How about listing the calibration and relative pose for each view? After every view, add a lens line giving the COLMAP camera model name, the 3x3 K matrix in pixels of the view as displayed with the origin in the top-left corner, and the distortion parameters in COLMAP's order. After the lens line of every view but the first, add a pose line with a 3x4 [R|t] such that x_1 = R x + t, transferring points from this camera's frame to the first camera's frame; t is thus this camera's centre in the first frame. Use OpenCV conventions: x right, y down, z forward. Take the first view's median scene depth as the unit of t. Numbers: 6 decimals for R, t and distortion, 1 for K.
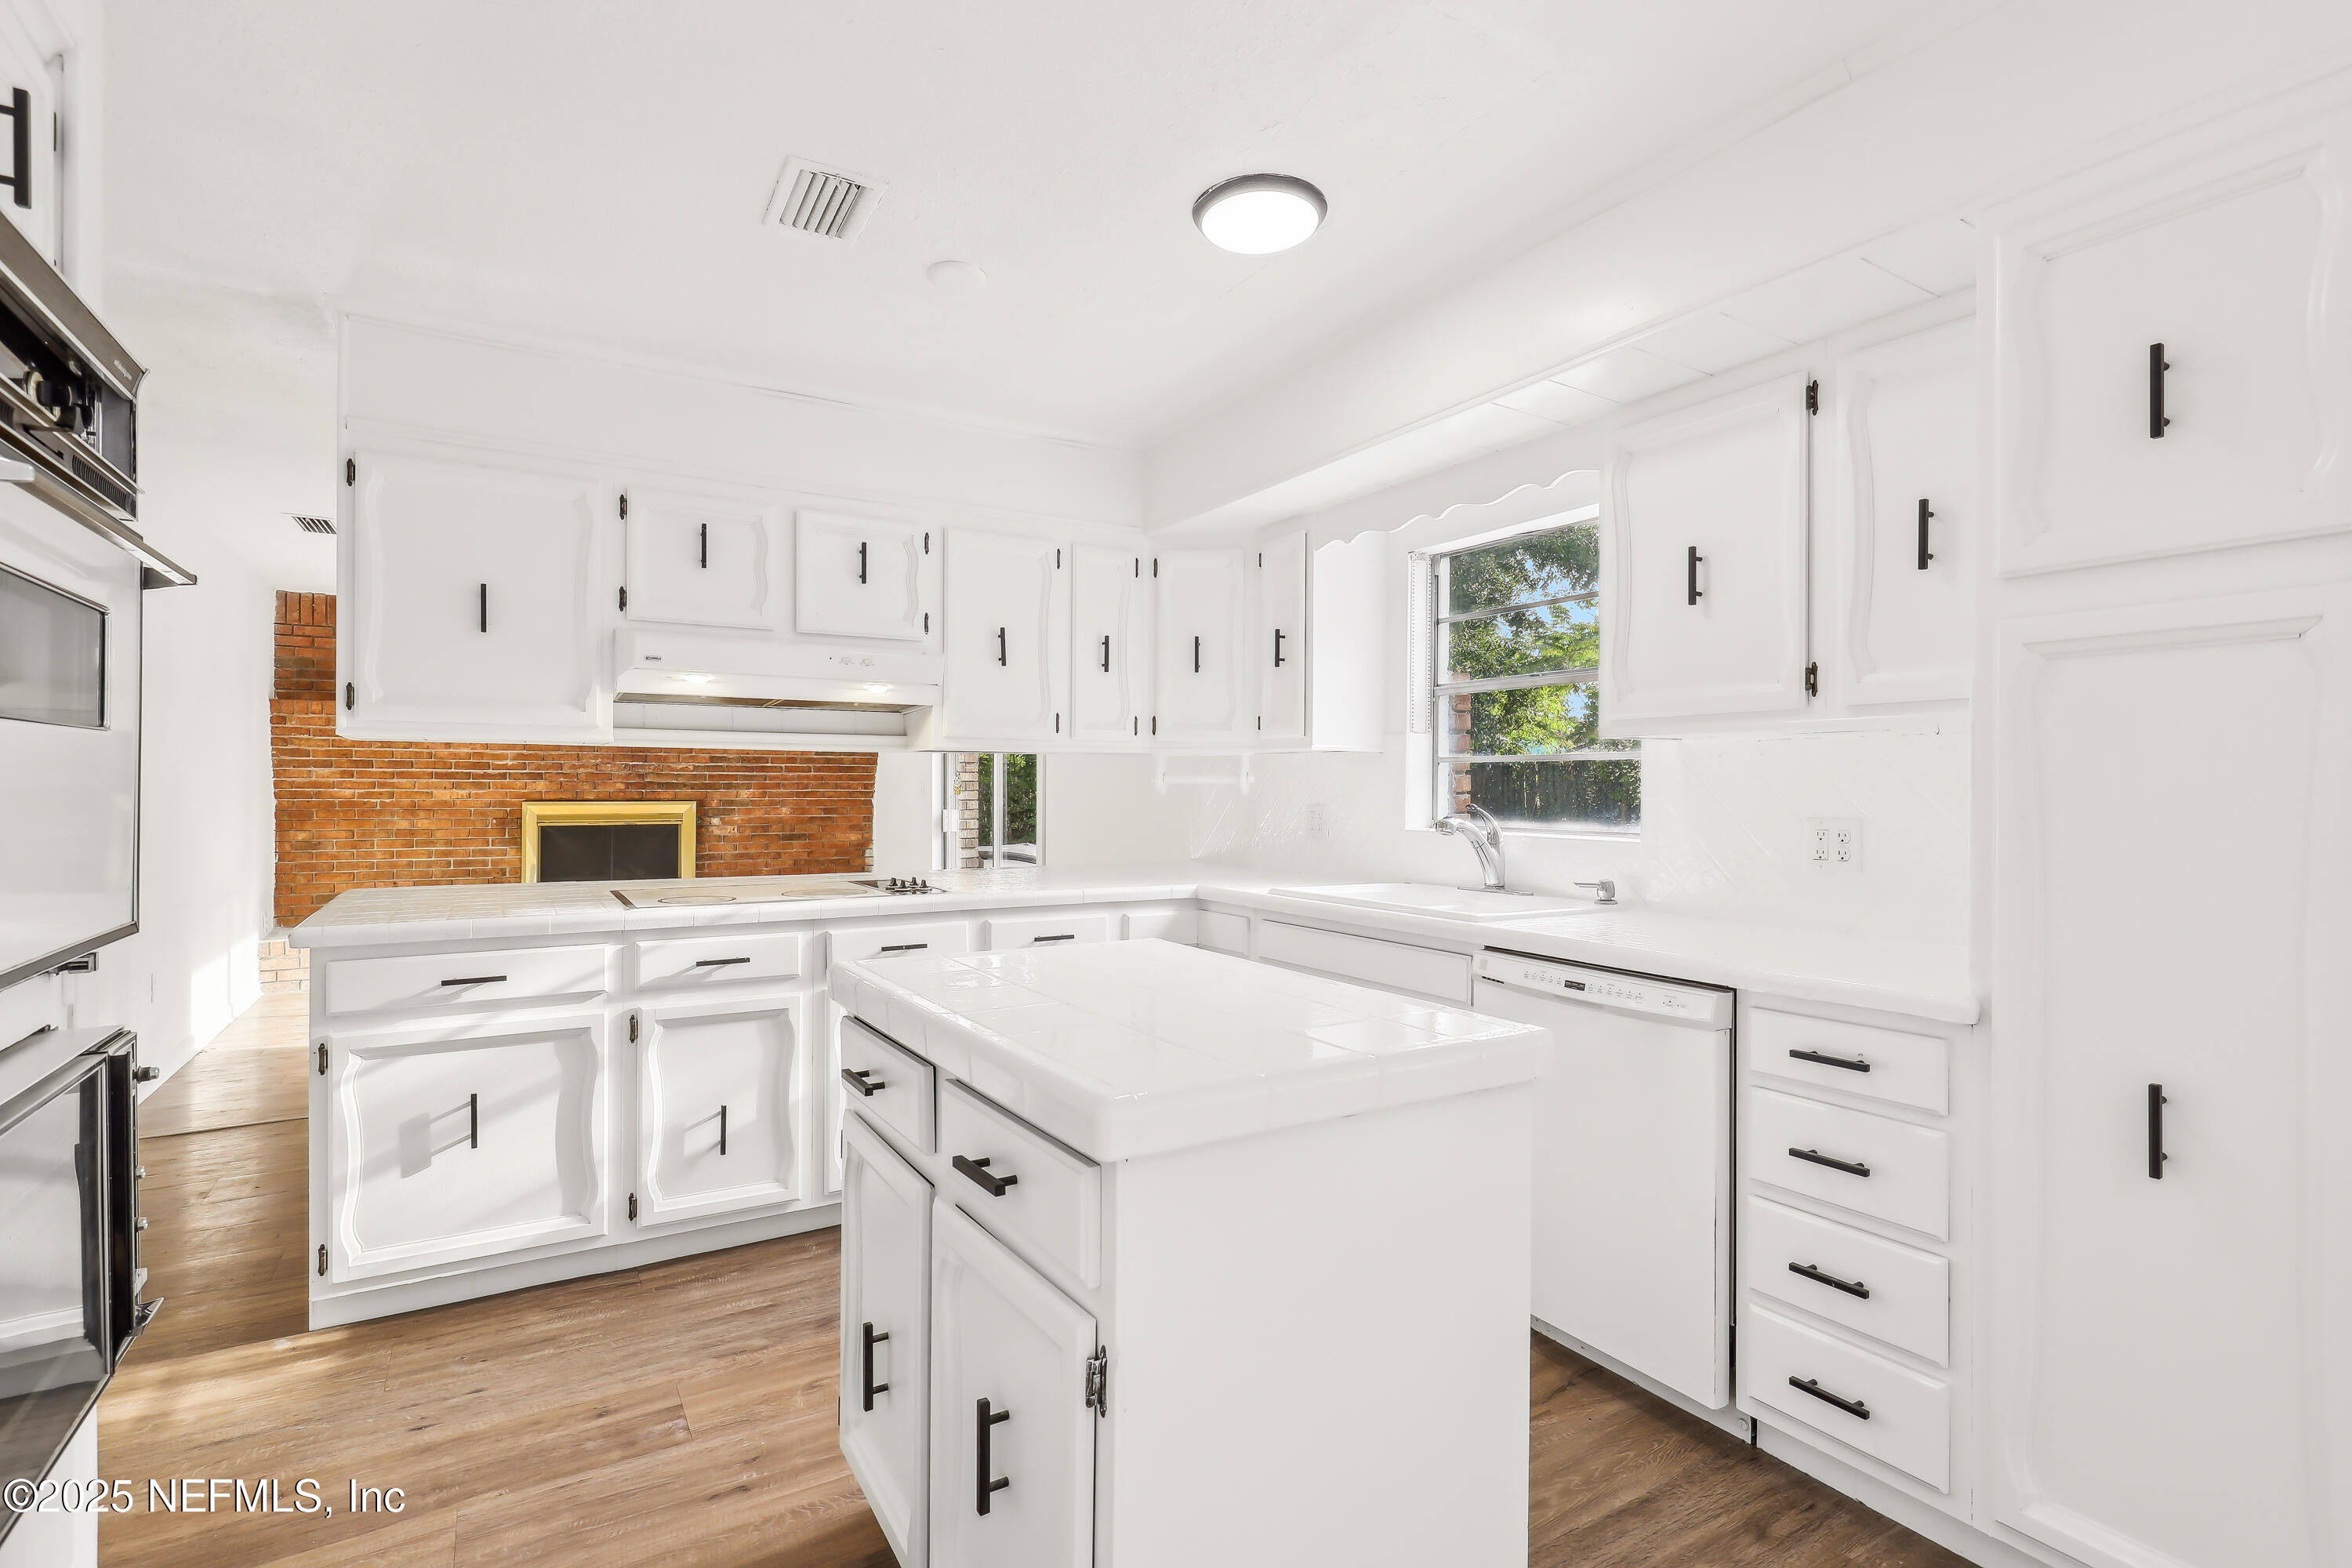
lens RADIAL K [[1099.8, 0, 1176.0], [0, 1099.8, 784.0], [0, 0, 1]] dist [-0.000176, 0.000095]
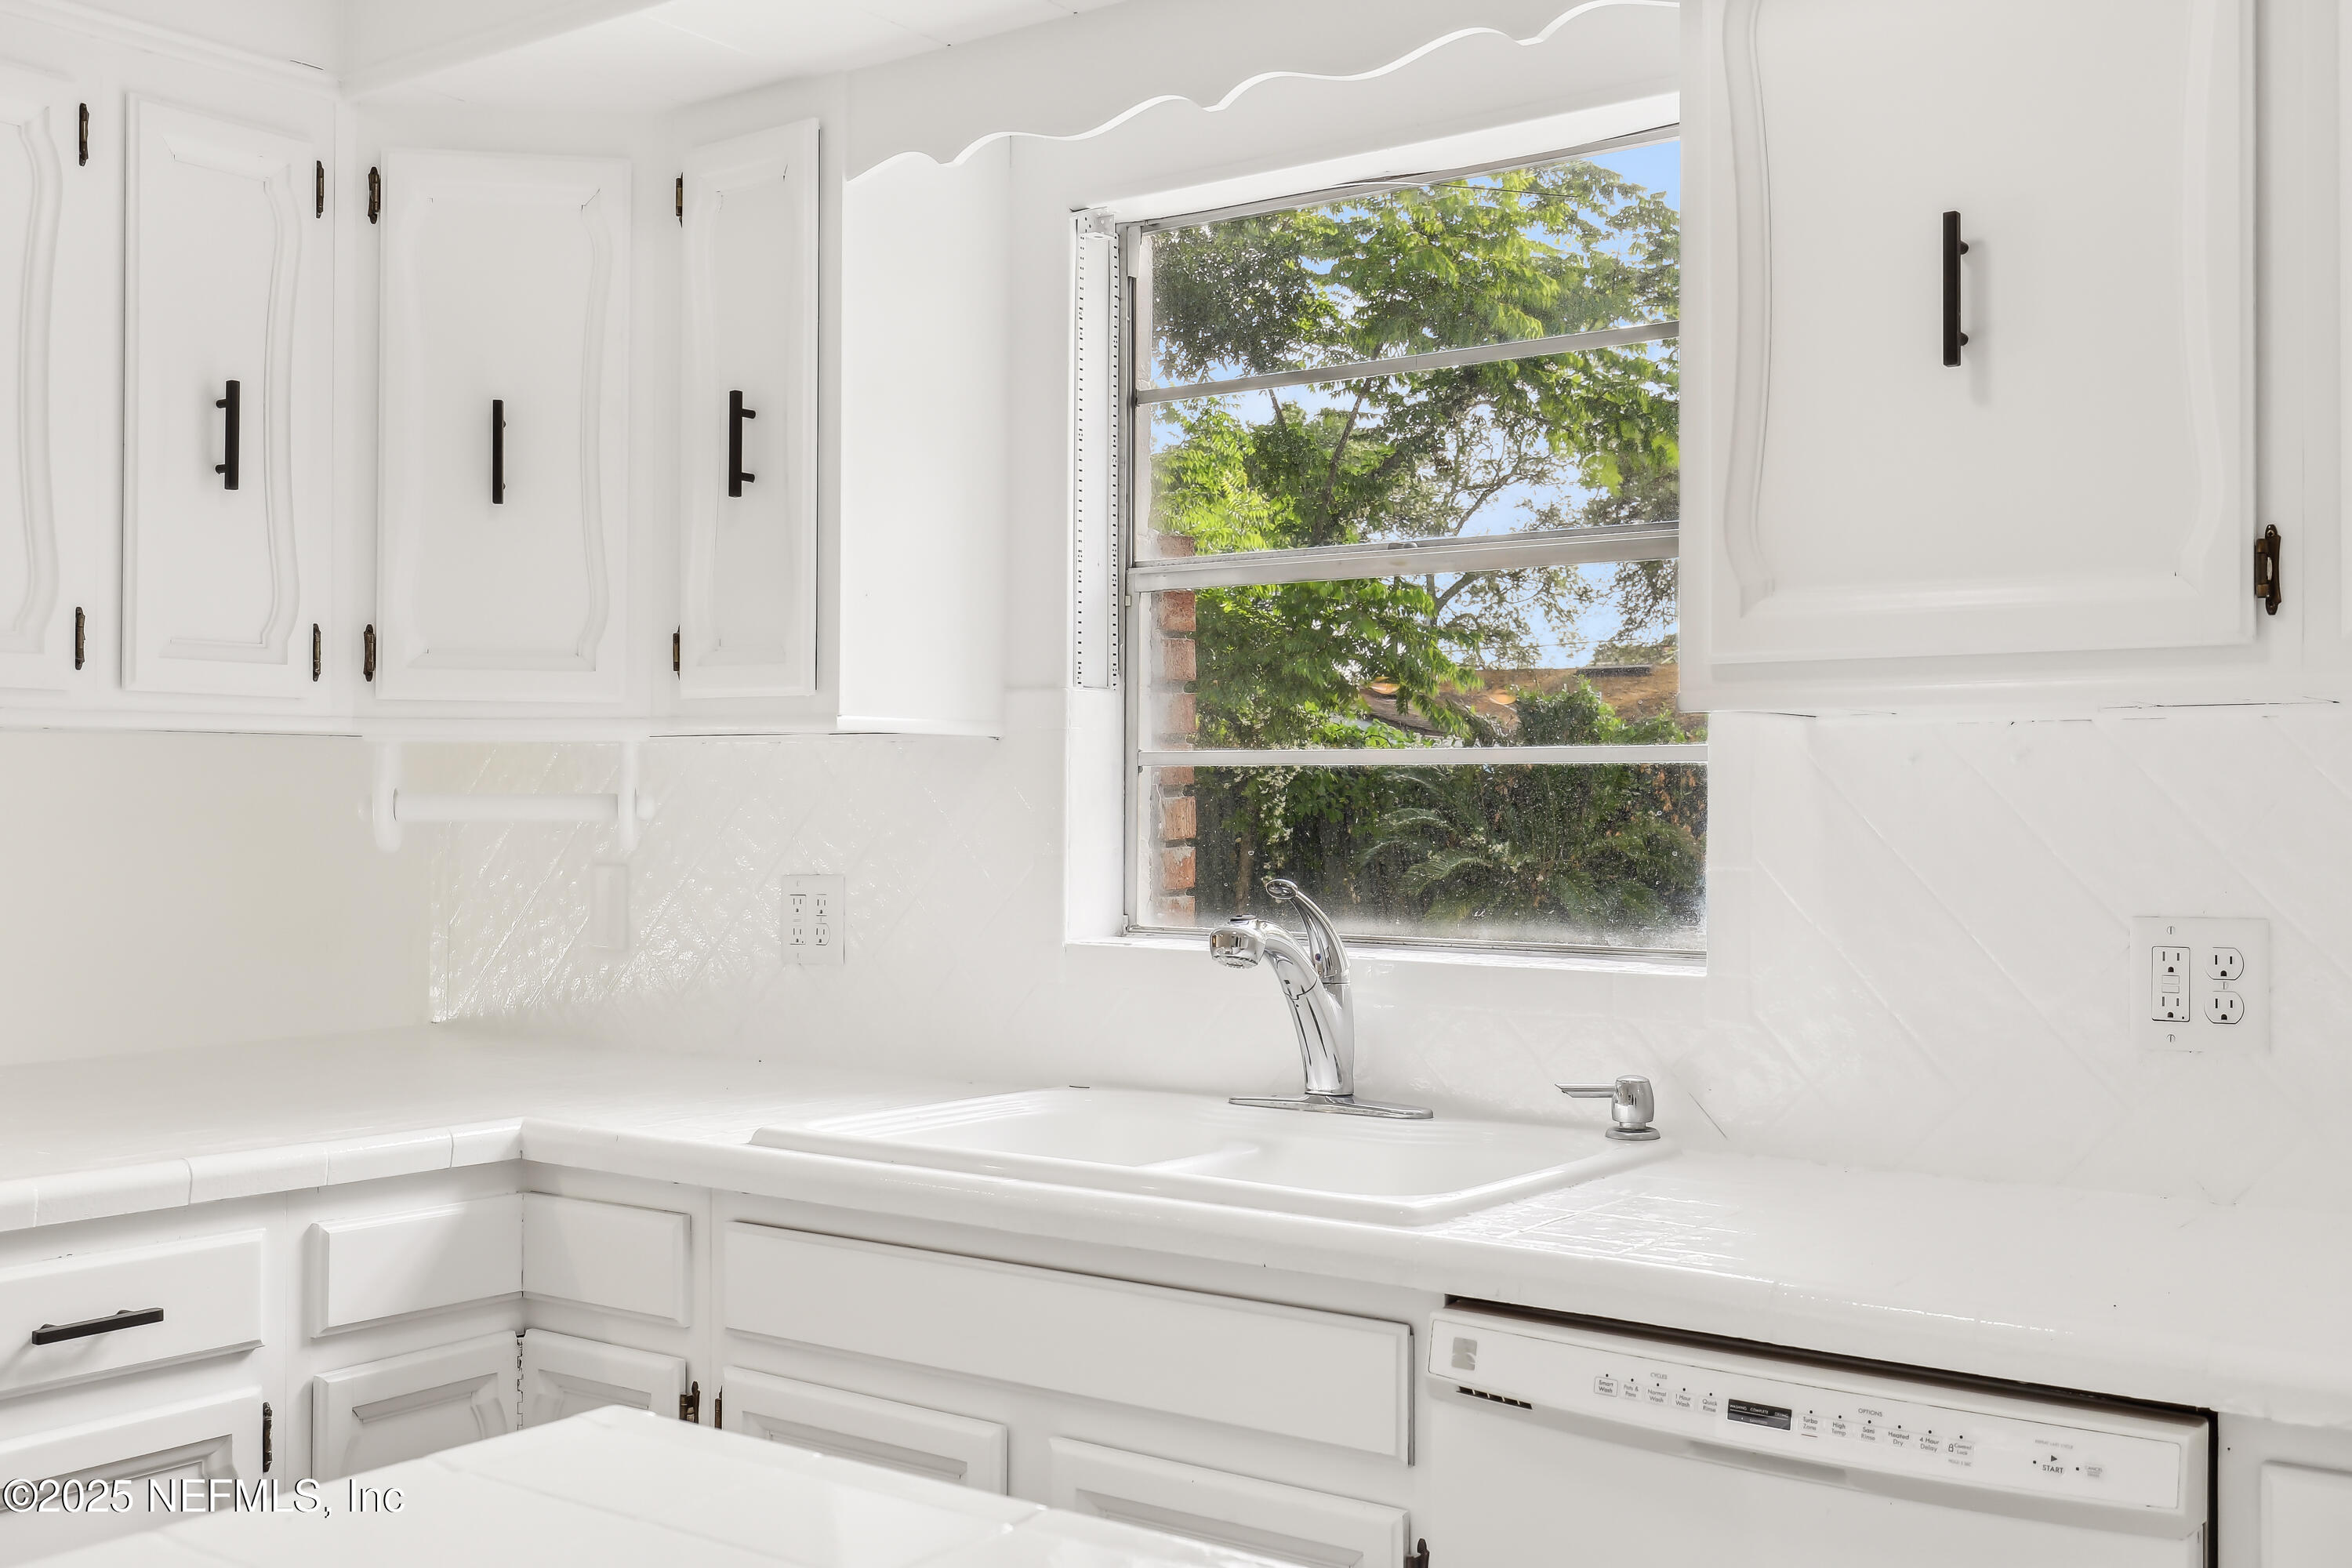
lens RADIAL K [[2354.3, 0, 993.5], [0, 2354.3, 781.4], [0, 0, 1]] dist [0.006015, 0.018109]
pose [[0.943478, 0.003435, 0.331417, -0.080884], [-0.002560, 0.999992, -0.003076, -0.011388], [-0.331425, 0.002054, 0.943479, 0.244330]]
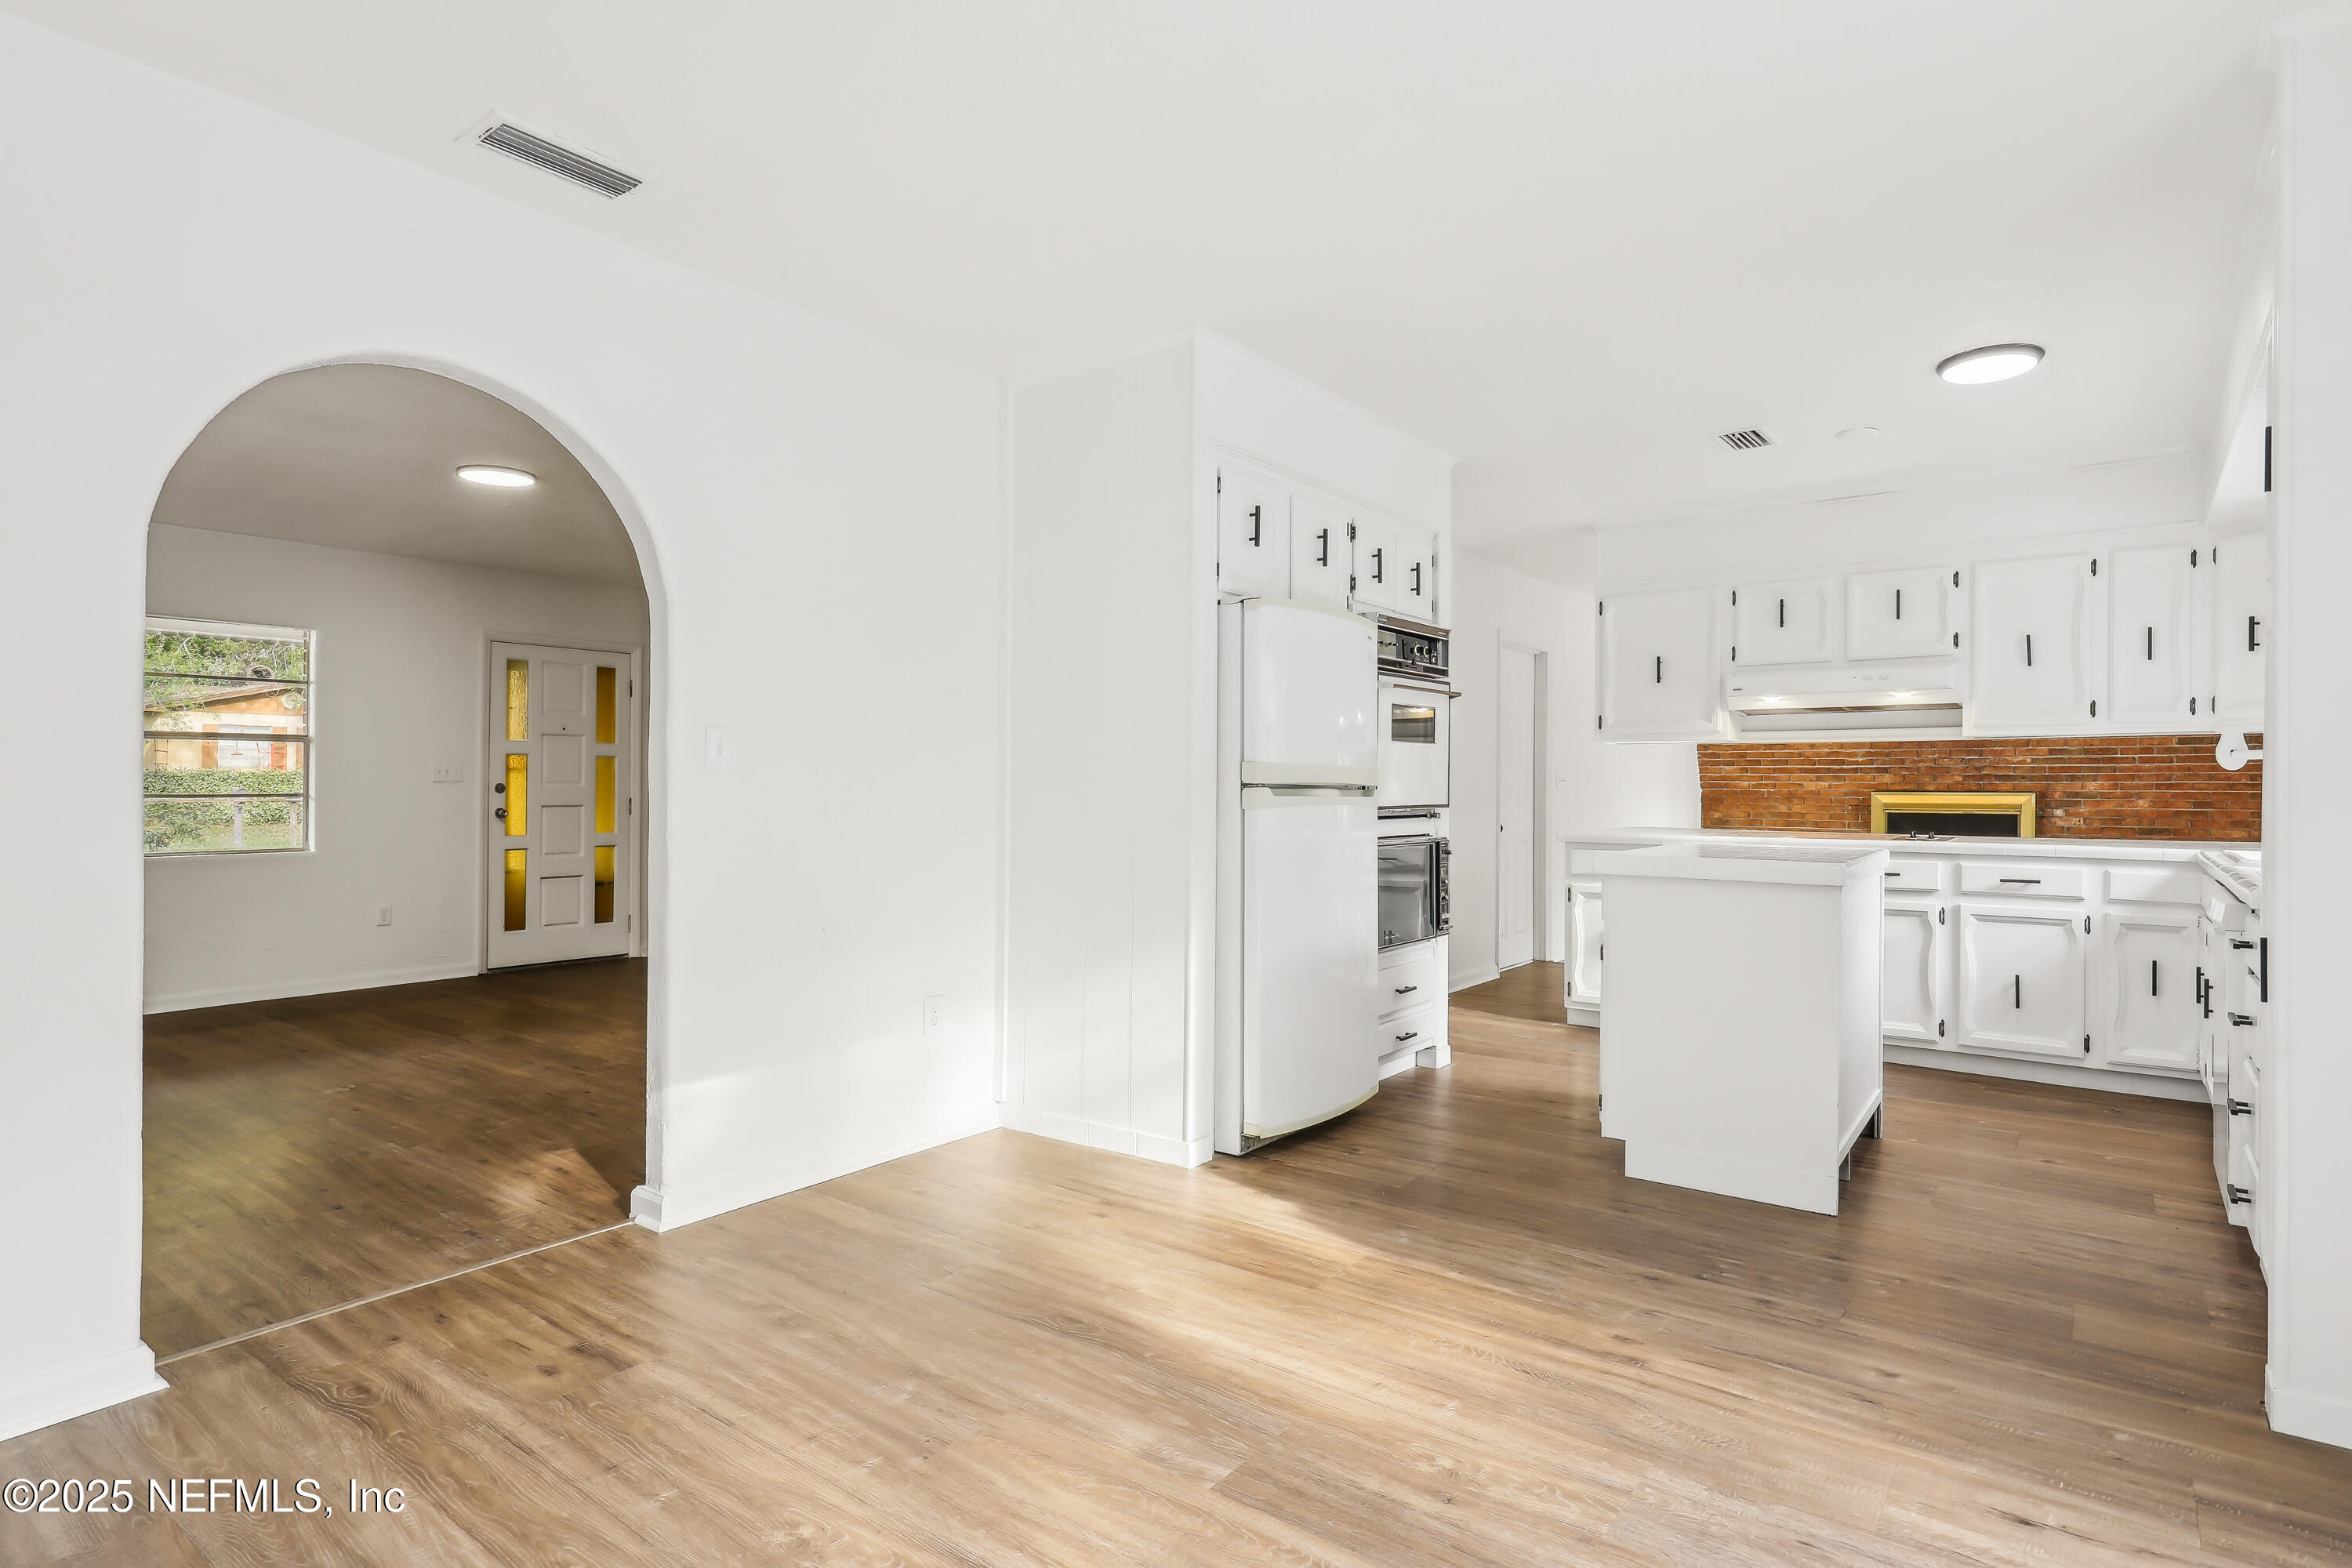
lens RADIAL K [[1224.7, 0, 1176.0], [0, 1224.7, 784.0], [0, 0, 1]] dist [-0.001508, -0.000029]
pose [[0.362443, -0.004342, -0.931996, 0.722901], [-0.001128, 0.999986, -0.005097, 0.030202], [0.932005, 0.002899, 0.362433, -0.357482]]
